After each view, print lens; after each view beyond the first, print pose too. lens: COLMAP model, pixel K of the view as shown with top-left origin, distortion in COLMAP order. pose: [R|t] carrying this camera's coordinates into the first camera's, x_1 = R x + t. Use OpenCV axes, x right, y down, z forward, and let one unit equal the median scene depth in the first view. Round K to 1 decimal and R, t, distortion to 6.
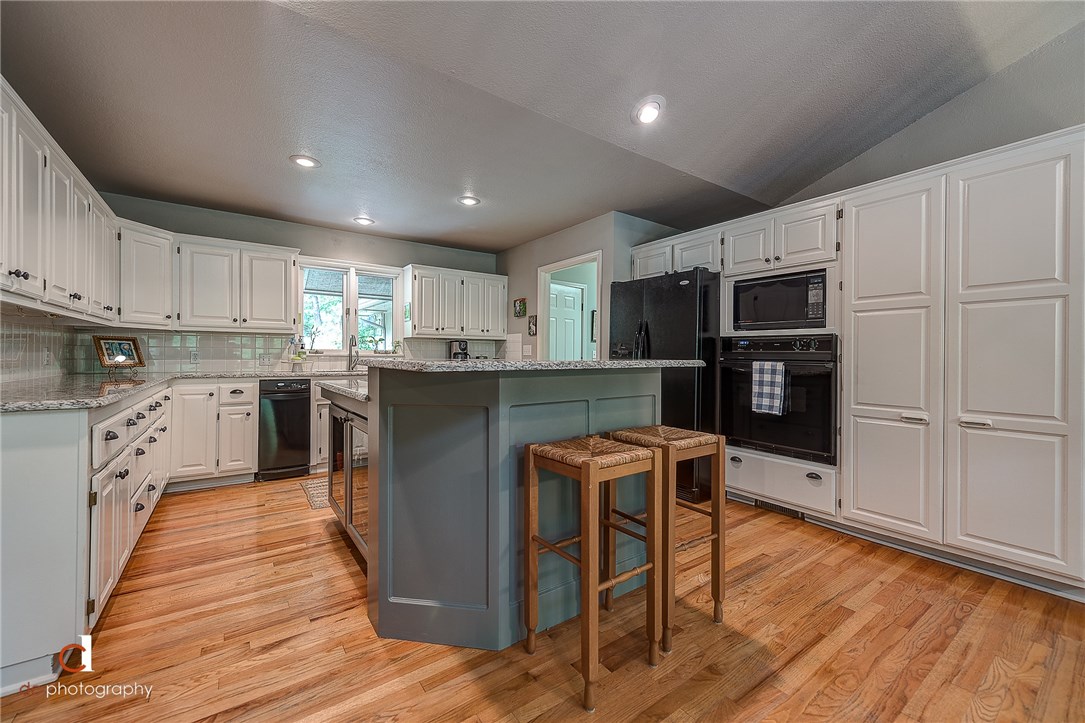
lens RADIAL K [[426.1, 0, 536.4], [0, 426.1, 356.5], [0, 0, 1]] dist [0.003389, -0.001100]
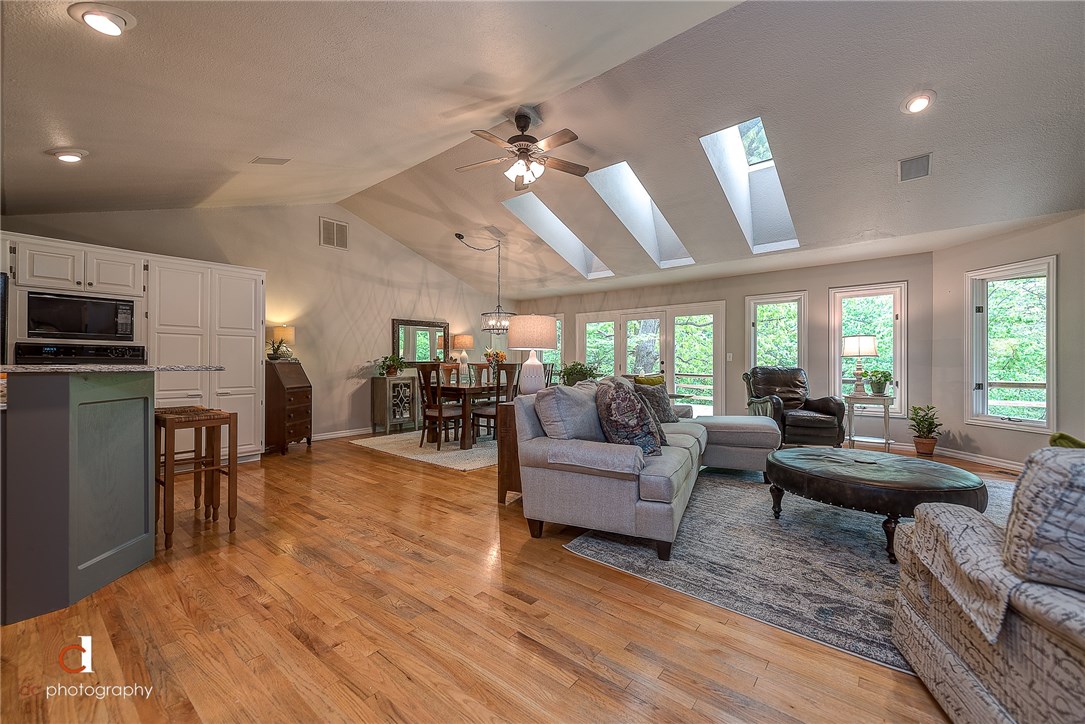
lens RADIAL K [[426.1, 0, 546.7], [0, 426.1, 357.9], [0, 0, 1]] dist [0.003389, -0.001100]
pose [[-0.286673, 0.003693, 0.958021, -0.748825], [0.003440, 0.999990, -0.002826, -0.001034], [-0.958022, 0.002486, -0.286683, 0.042102]]
